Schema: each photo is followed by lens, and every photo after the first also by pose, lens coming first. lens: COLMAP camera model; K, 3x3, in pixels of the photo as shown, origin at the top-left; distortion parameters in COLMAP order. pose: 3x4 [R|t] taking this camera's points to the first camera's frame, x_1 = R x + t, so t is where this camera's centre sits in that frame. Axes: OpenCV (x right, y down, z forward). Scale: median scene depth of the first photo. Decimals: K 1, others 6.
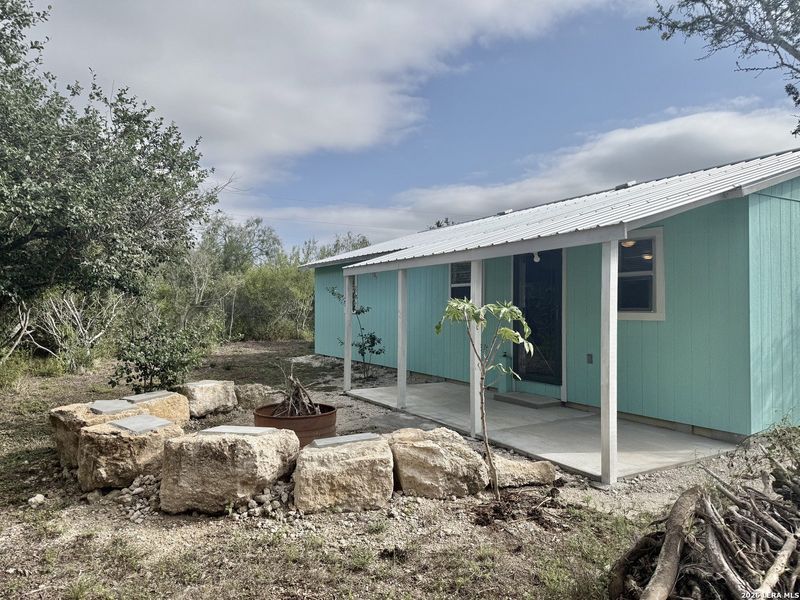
lens RADIAL K [[575.8, 0, 401.6], [0, 575.8, 303.4], [0, 0, 1]] dist [0.085740, -0.100750]
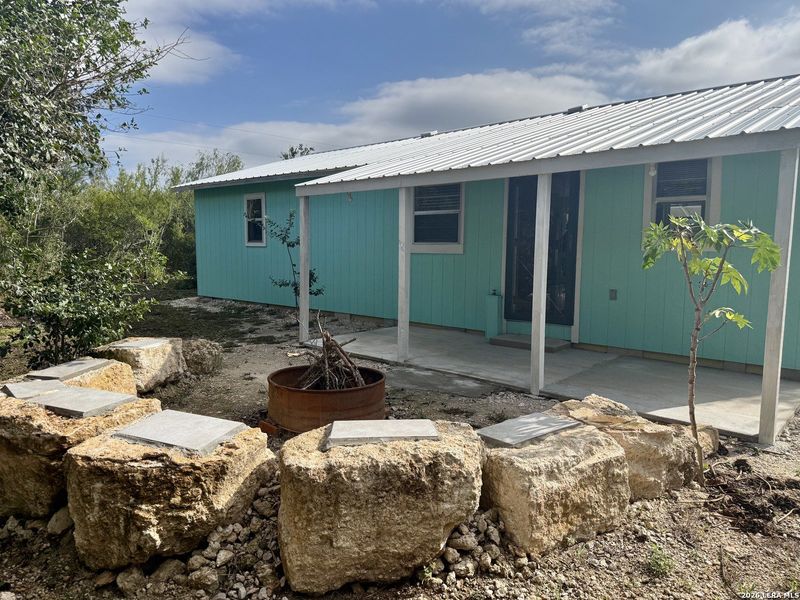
lens RADIAL K [[557.1, 0, 400.0], [0, 557.1, 300.0], [0, 0, 1]] dist [0.079842, -0.107526]
pose [[0.945275, -0.023819, 0.325405, -0.445973], [-0.010411, 0.994622, 0.103050, 0.023872], [-0.326110, -0.100798, 0.939943, 0.459611]]
